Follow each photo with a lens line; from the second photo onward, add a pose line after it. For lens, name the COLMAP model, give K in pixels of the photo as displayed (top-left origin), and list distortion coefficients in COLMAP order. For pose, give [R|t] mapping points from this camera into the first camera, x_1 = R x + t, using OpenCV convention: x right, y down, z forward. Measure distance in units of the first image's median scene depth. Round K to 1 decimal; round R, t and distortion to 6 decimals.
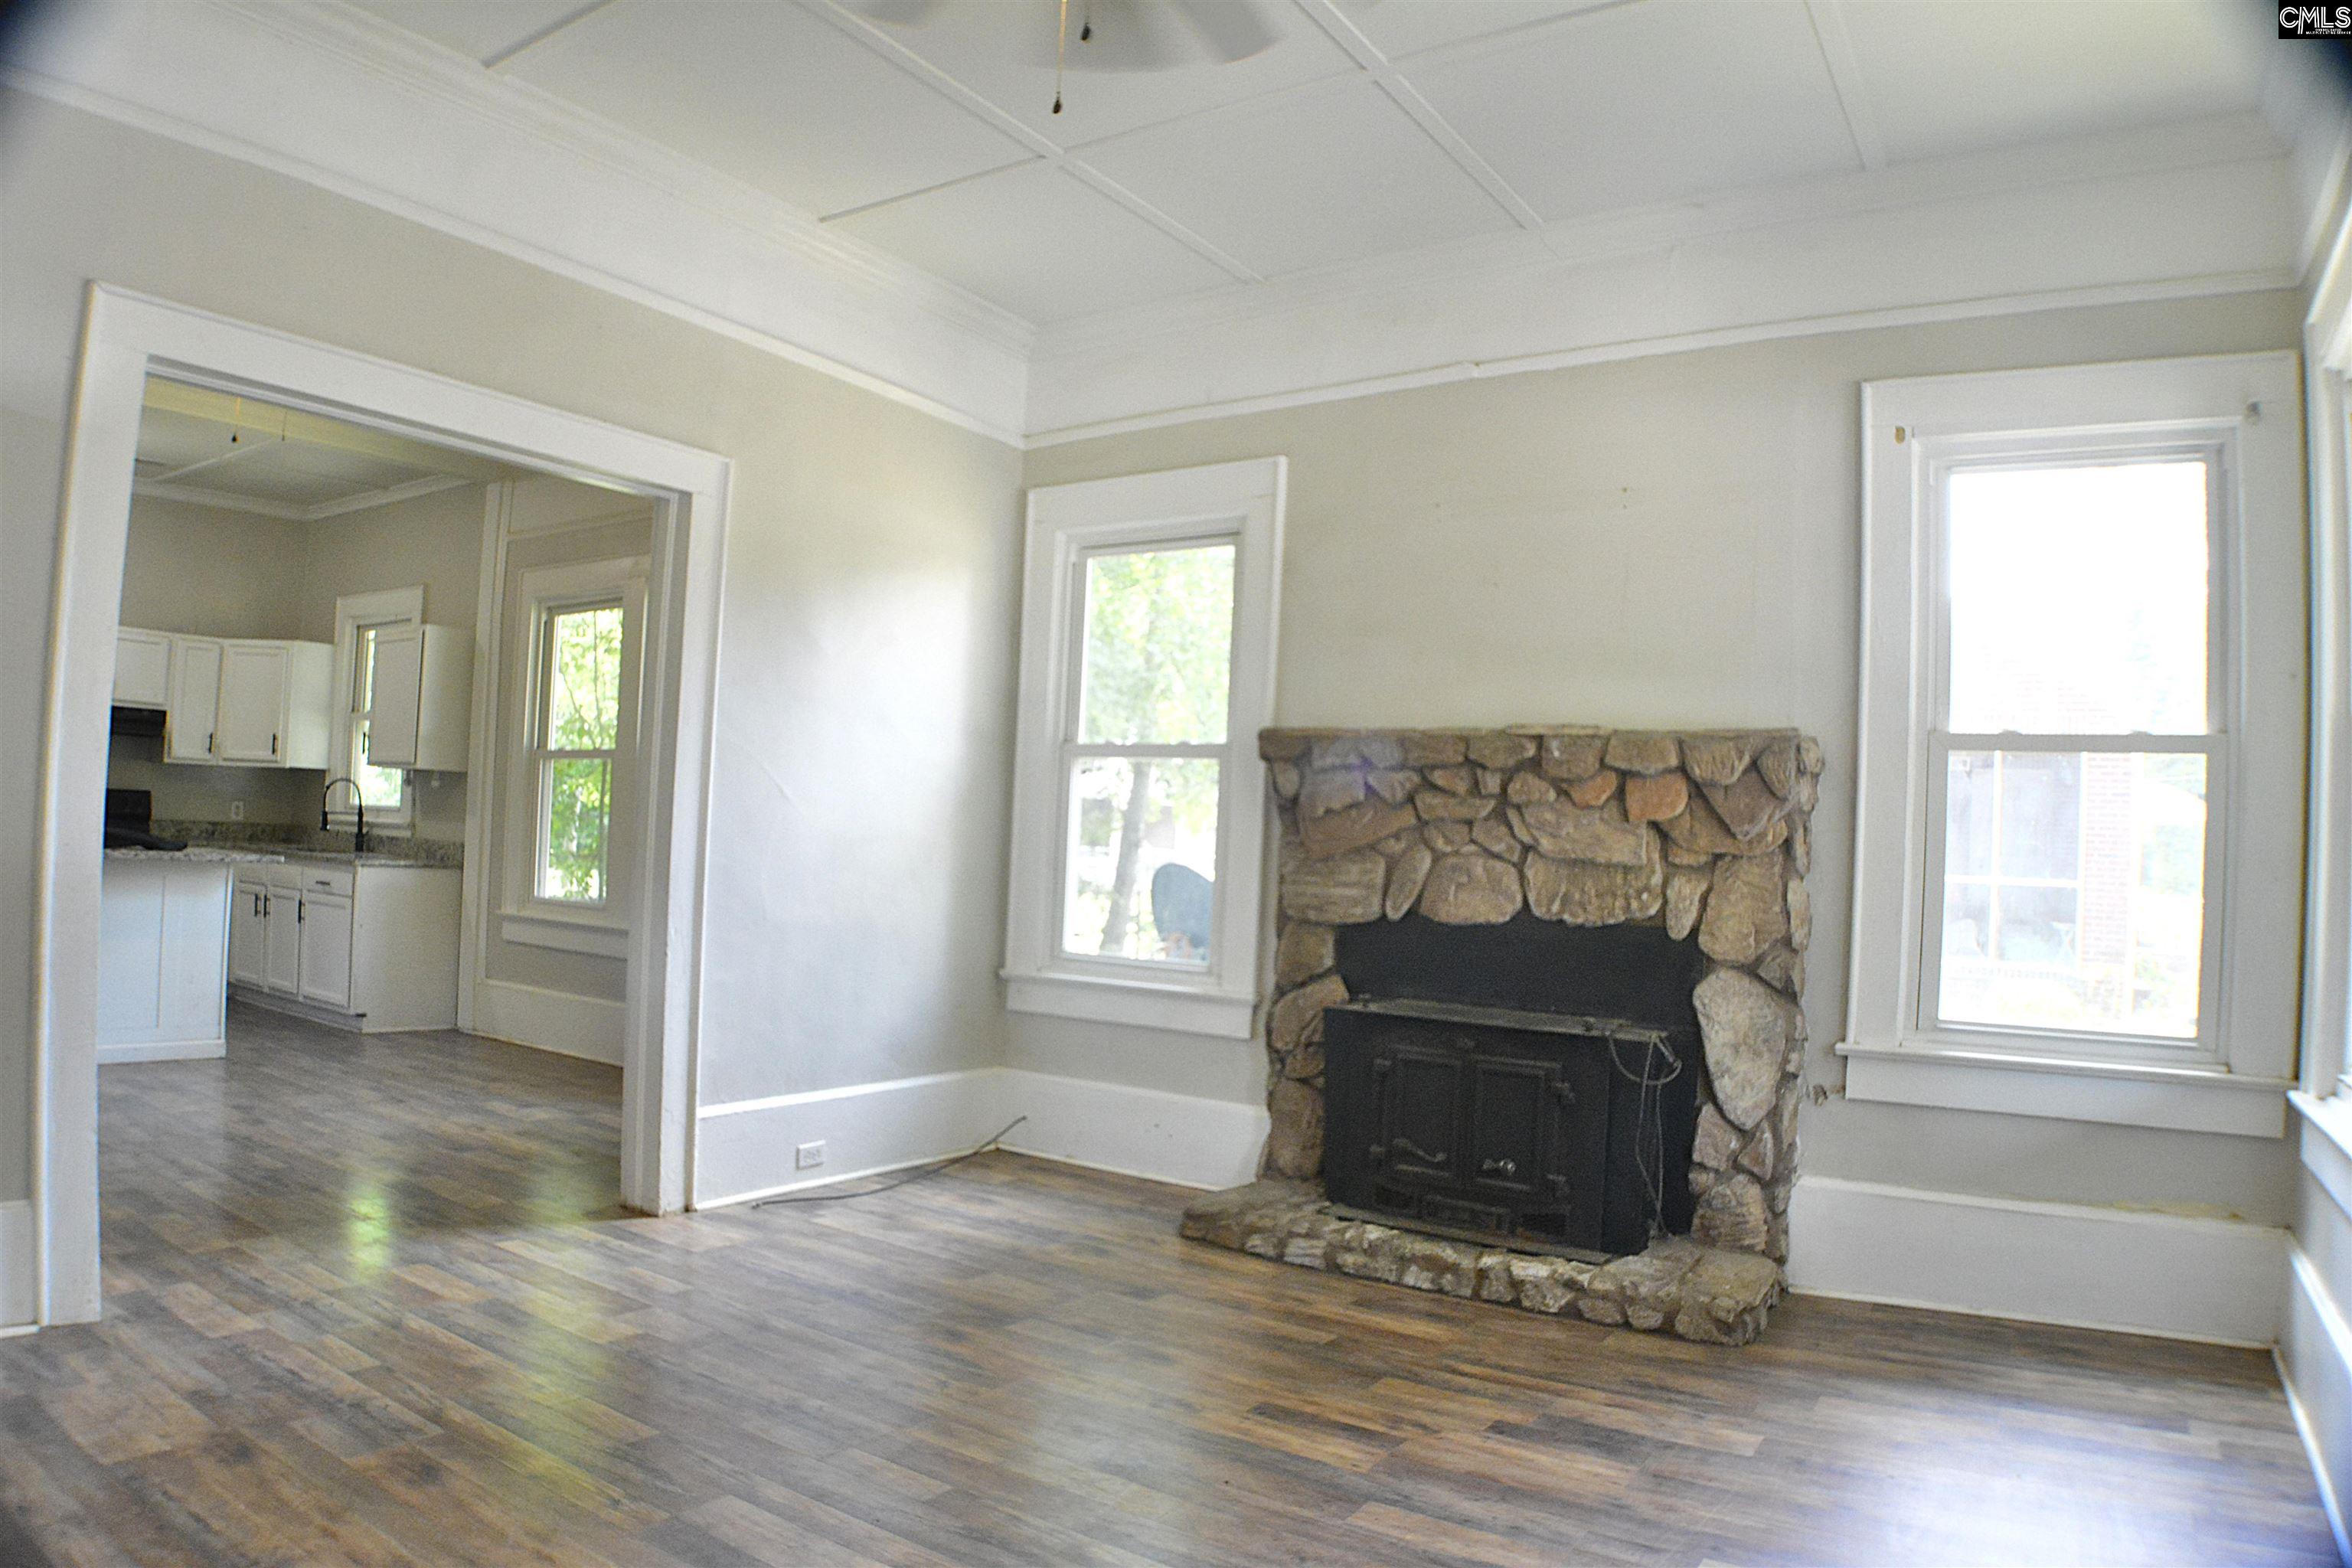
lens RADIAL K [[1479.1, 0, 1128.5], [0, 1479.1, 822.6], [0, 0, 1]] dist [-0.131603, 0.020034]
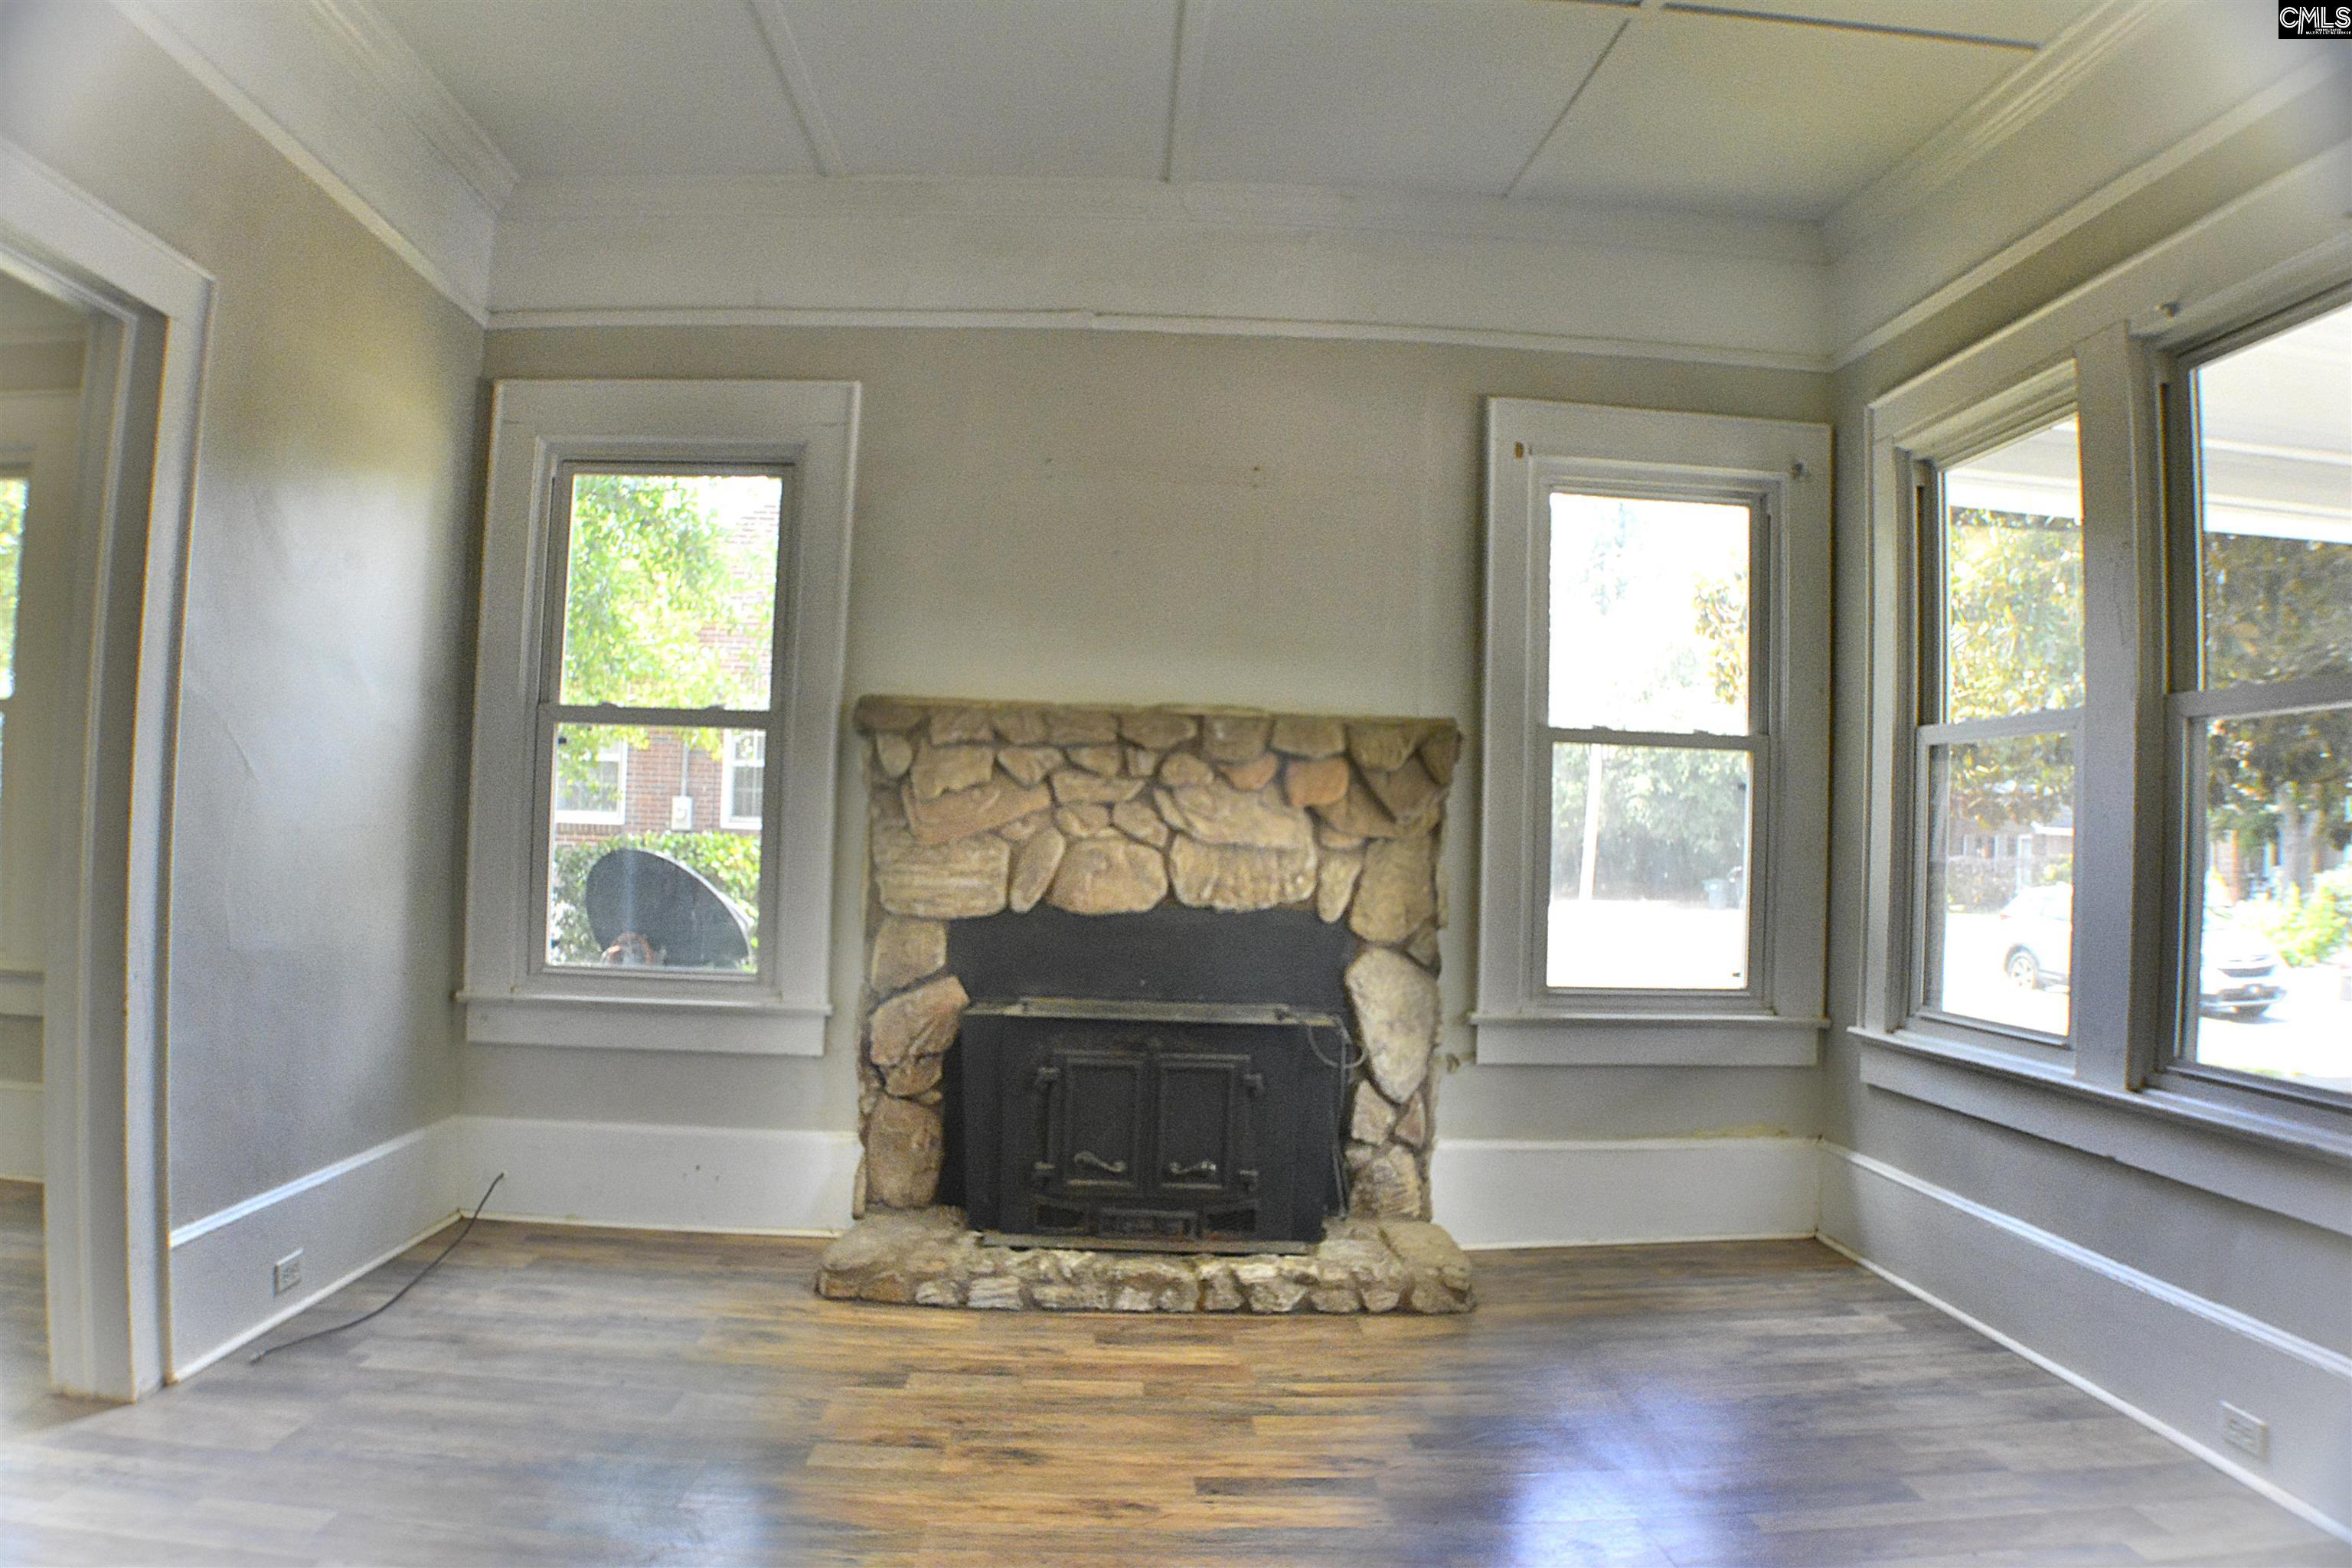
lens RADIAL K [[1479.1, 0, 1146.8], [0, 1479.1, 828.5], [0, 0, 1]] dist [-0.131603, 0.020034]
pose [[0.807517, -0.009542, 0.589767, -0.318995], [-0.004982, 0.999723, 0.022996, -0.007432], [-0.589823, -0.021508, 0.807246, 0.237291]]
